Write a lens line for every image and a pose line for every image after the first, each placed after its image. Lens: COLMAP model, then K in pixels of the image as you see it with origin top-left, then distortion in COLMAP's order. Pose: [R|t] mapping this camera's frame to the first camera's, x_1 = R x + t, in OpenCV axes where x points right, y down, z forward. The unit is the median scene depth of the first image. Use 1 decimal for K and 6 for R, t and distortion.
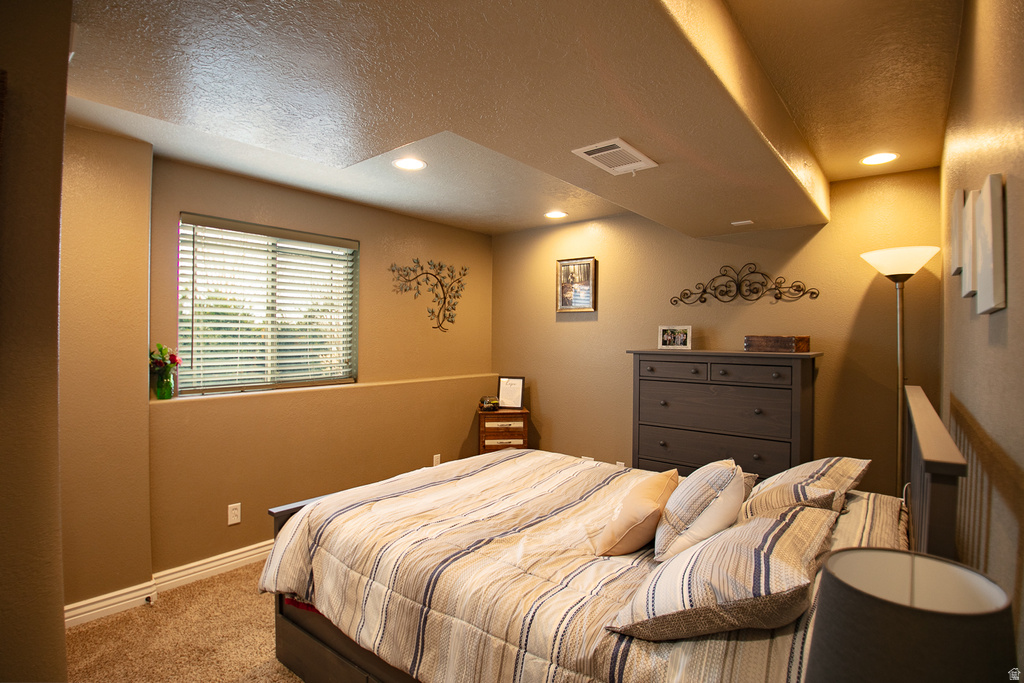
lens RADIAL K [[510.5, 0, 506.5], [0, 510.5, 341.8], [0, 0, 1]] dist [-0.038284, -0.002901]
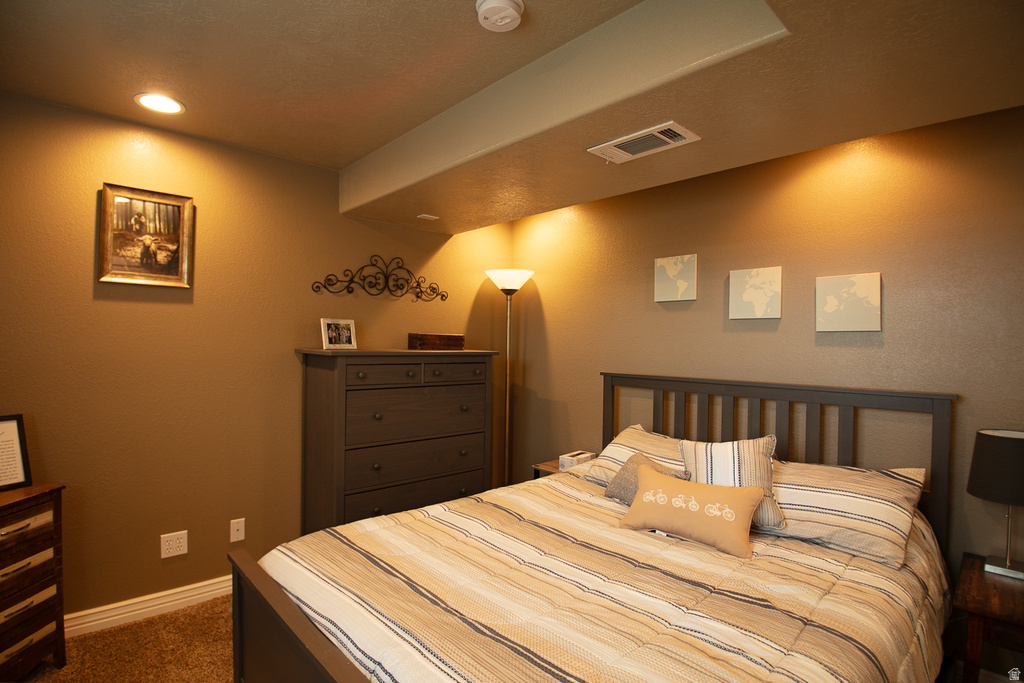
lens RADIAL K [[510.5, 0, 508.5], [0, 510.5, 339.6], [0, 0, 1]] dist [-0.038284, -0.002901]
pose [[0.140922, 0.002507, 0.990018, -0.422410], [-0.005095, 0.999985, -0.001807, 0.000370], [-0.990008, -0.004790, 0.140932, 0.633313]]
